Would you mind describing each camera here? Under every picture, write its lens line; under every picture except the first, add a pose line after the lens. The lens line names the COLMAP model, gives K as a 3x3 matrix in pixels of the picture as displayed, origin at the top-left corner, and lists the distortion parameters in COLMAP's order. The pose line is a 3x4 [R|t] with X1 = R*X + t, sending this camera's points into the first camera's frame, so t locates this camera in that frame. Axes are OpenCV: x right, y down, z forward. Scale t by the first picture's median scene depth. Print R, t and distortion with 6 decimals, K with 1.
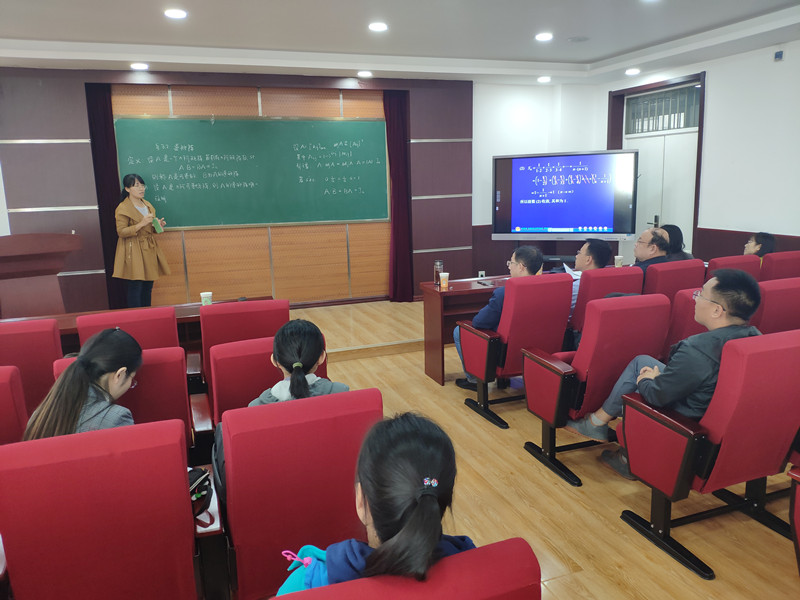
lens RADIAL K [[623.0, 0, 402.3], [0, 623.0, 303.9], [0, 0, 1]] dist [0.037973, -0.076104]
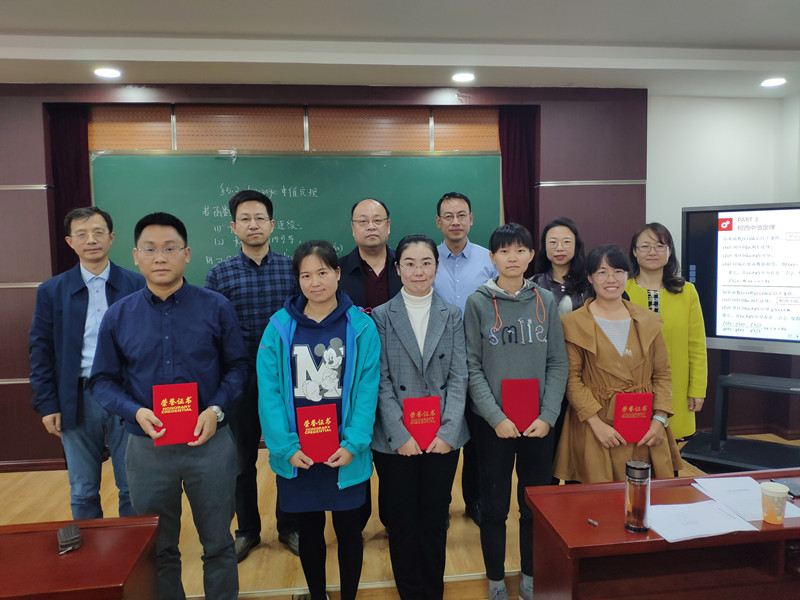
lens RADIAL K [[623.0, 0, 392.4], [0, 623.0, 296.5], [0, 0, 1]] dist [0.037973, -0.076104]
pose [[0.969992, 0.024946, -0.241853, 0.024807], [-0.051969, 0.993006, -0.106008, -0.081446], [0.237517, 0.115396, 0.964505, 0.403826]]
